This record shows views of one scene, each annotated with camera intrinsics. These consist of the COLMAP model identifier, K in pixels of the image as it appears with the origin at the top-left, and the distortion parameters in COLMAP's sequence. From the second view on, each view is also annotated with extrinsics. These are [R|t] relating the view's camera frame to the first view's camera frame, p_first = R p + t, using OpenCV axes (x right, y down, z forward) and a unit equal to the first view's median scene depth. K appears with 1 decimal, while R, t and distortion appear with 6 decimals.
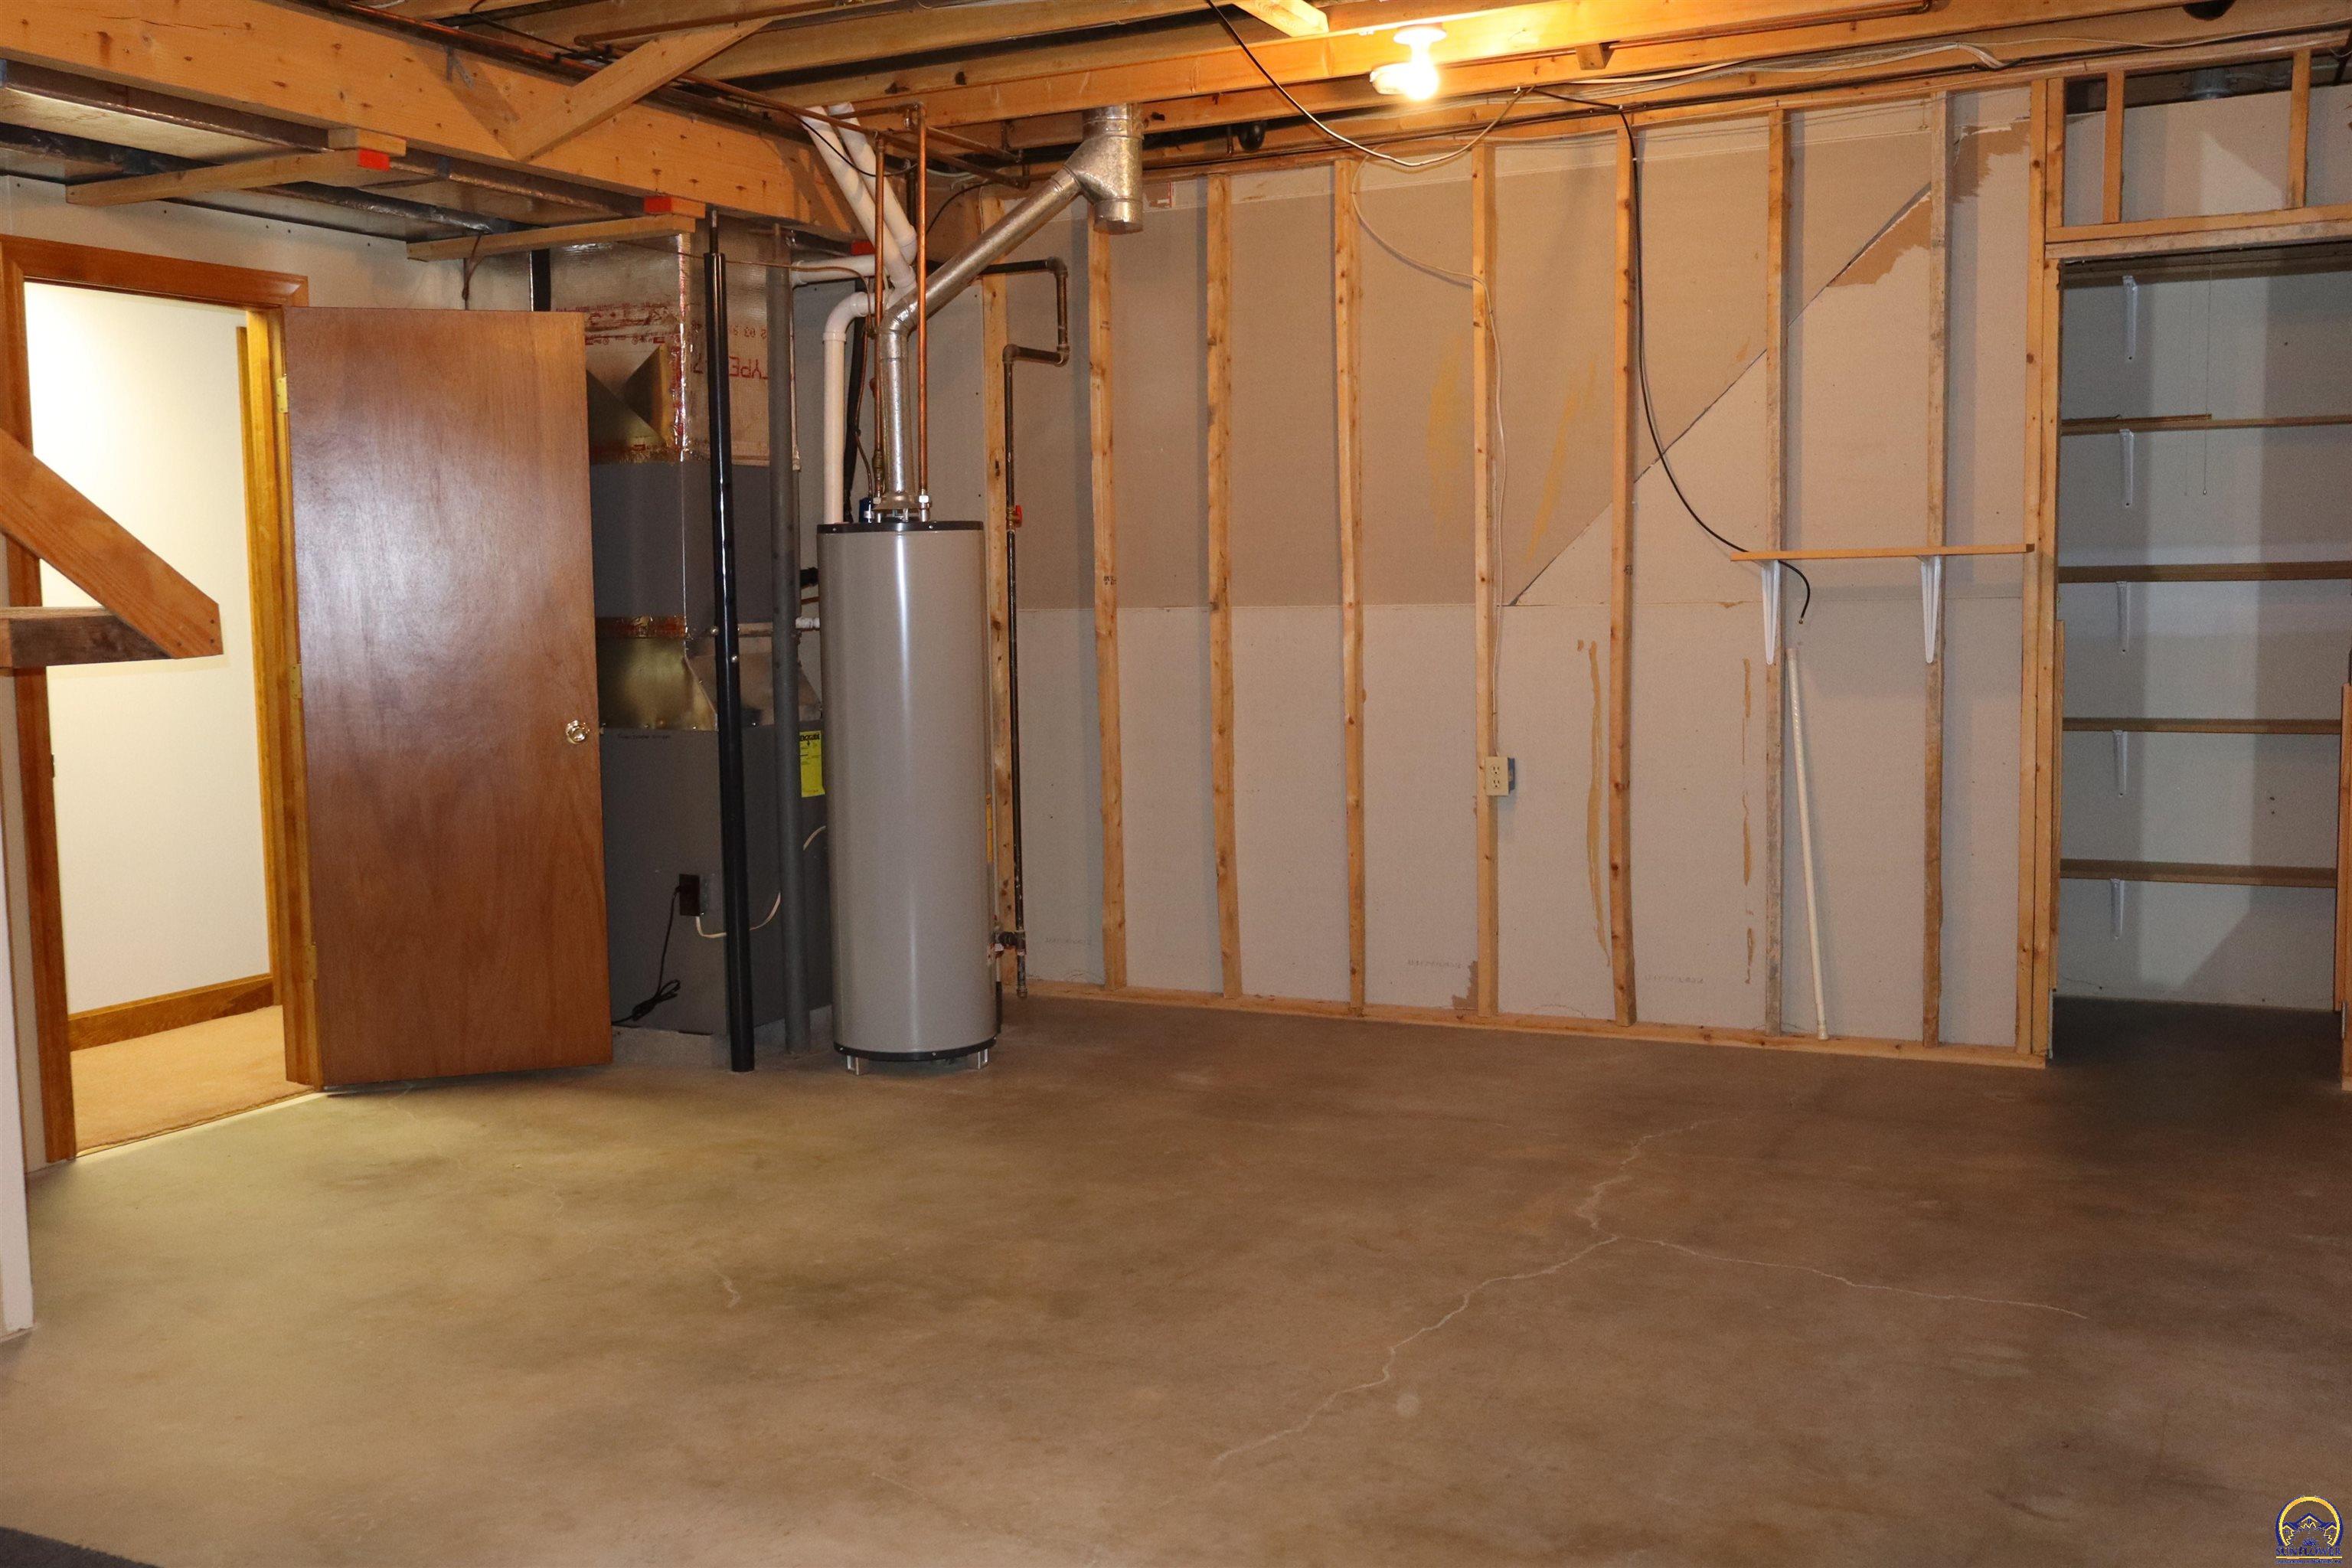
lens RADIAL K [[2118.9, 0, 1175.0], [0, 2118.9, 780.9], [0, 0, 1]] dist [0.061346, 0.004324]
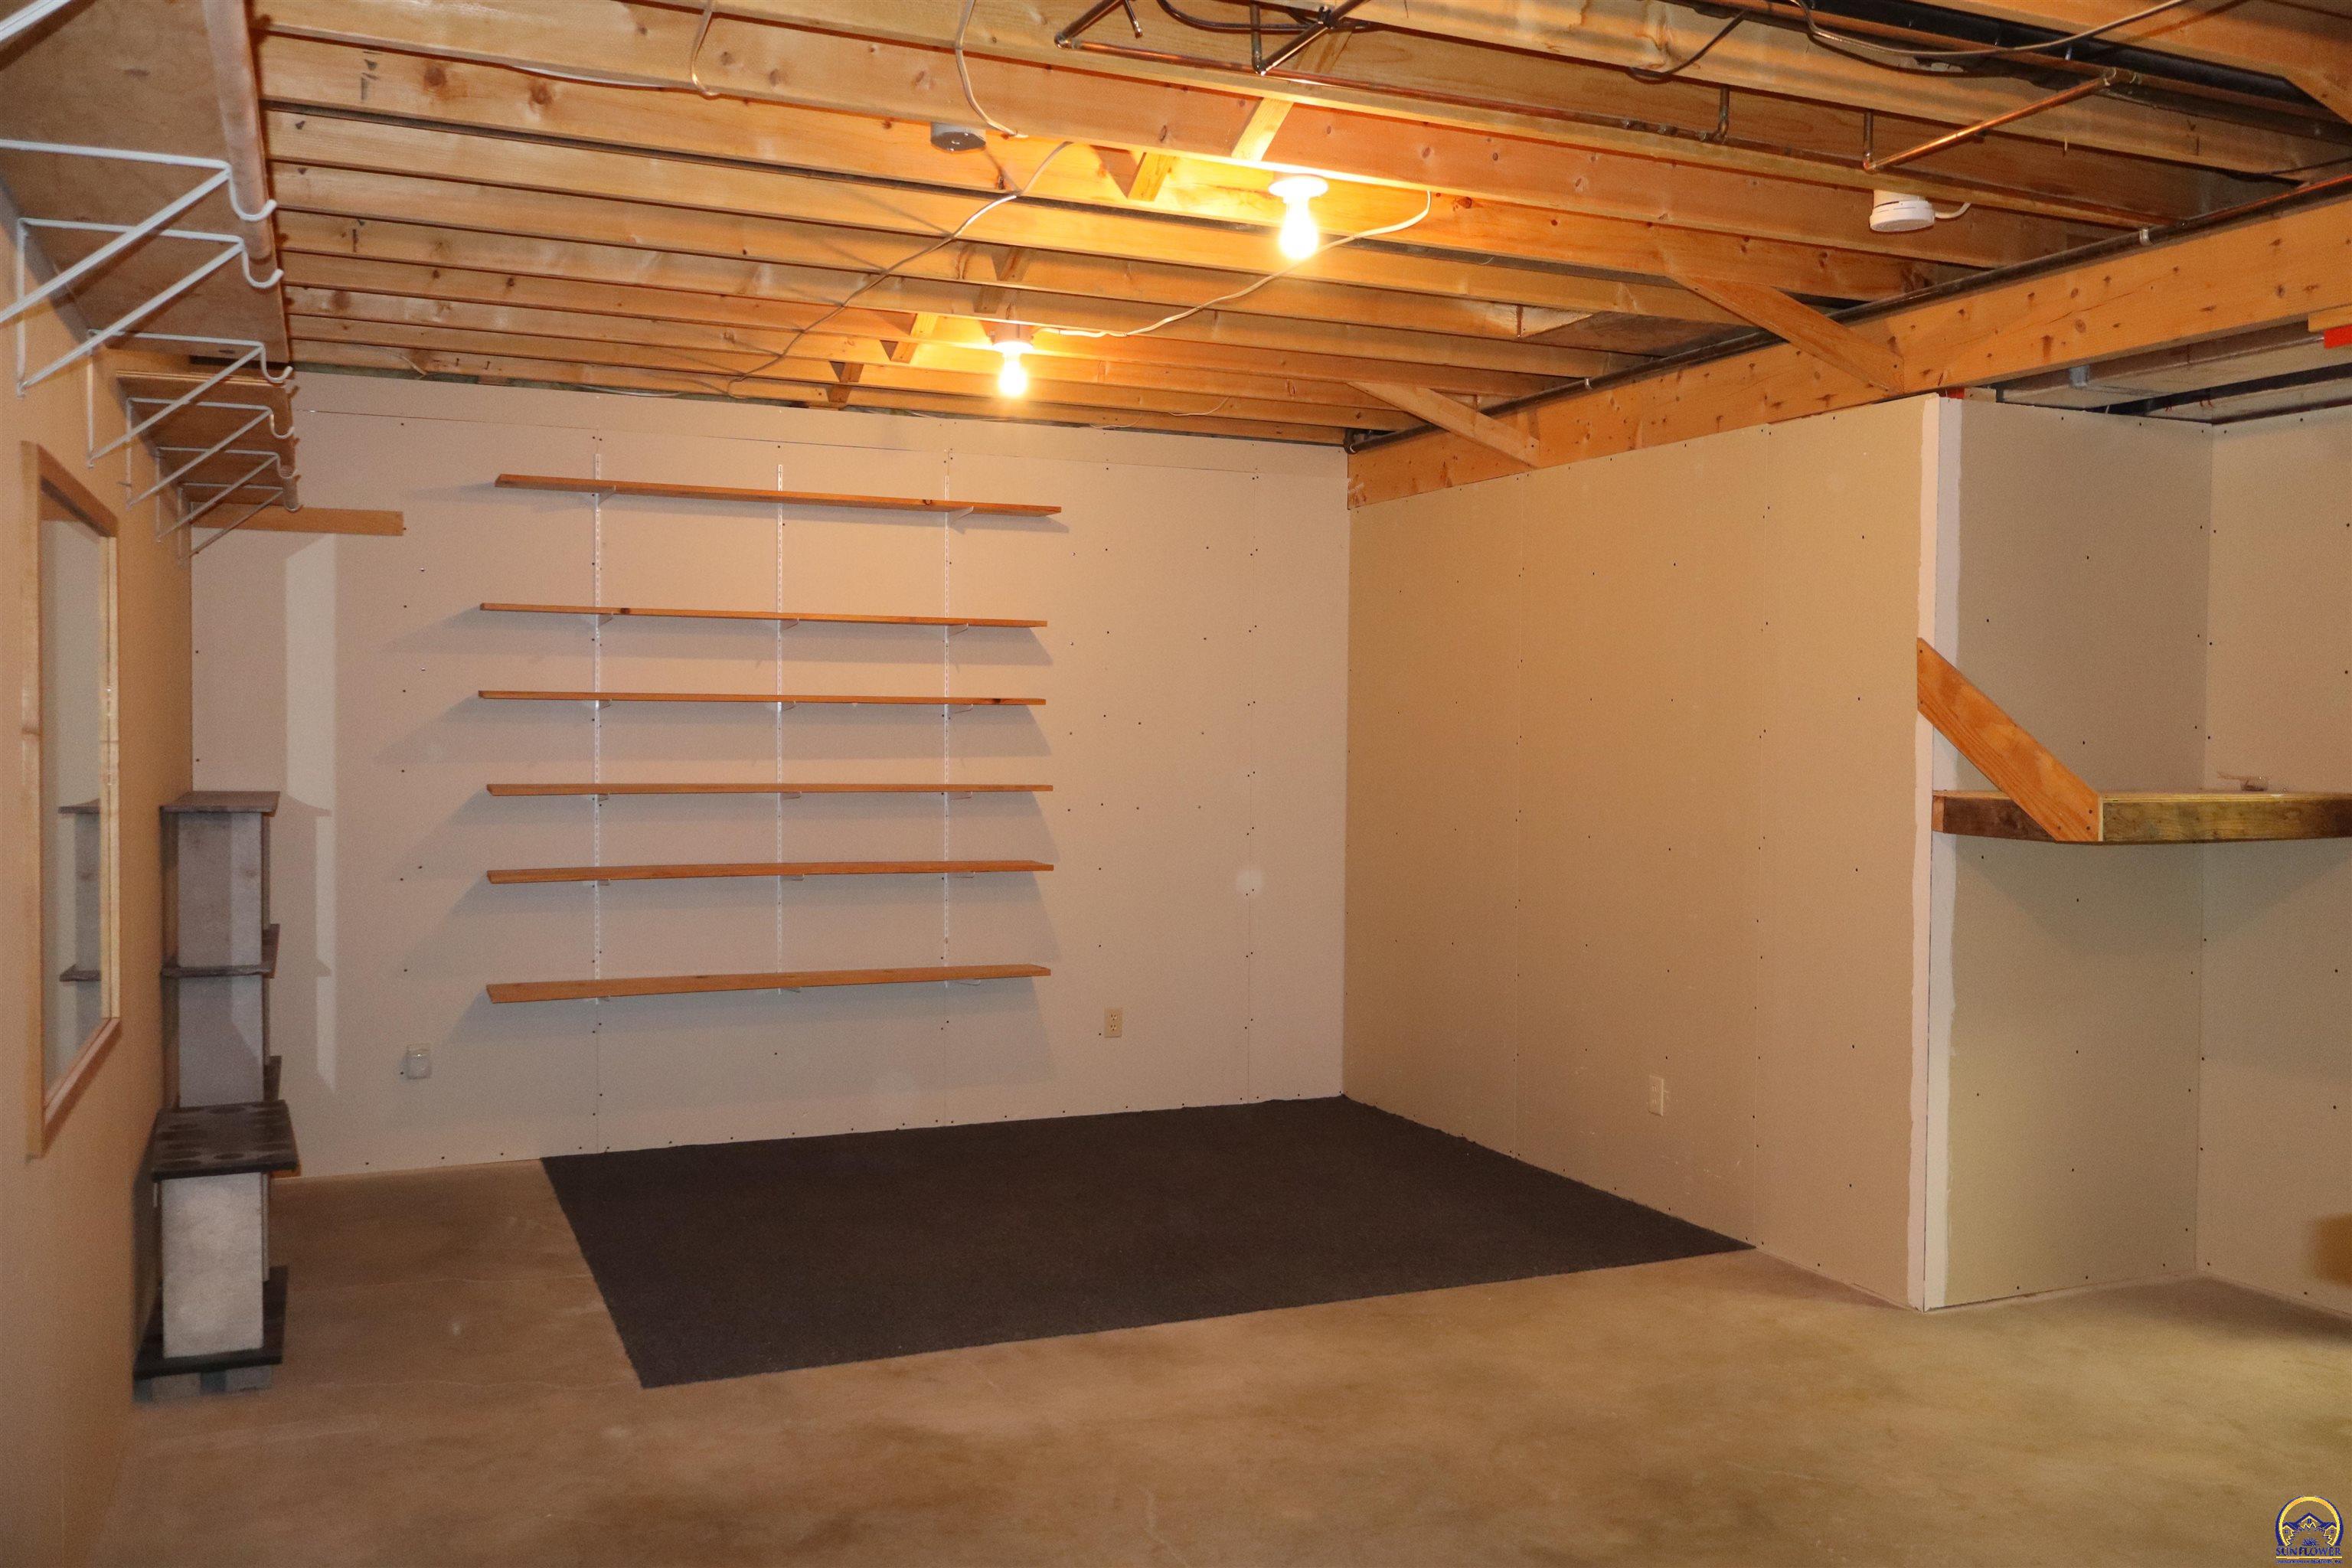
lens RADIAL K [[1974.2, 0, 1176.8], [0, 1974.2, 781.2], [0, 0, 1]] dist [0.005555, 0.011567]
pose [[-0.634849, 0.034343, -0.771873, 0.737364], [-0.069136, 0.992479, 0.101021, -0.177806], [0.769537, 0.117497, -0.627700, 1.400230]]
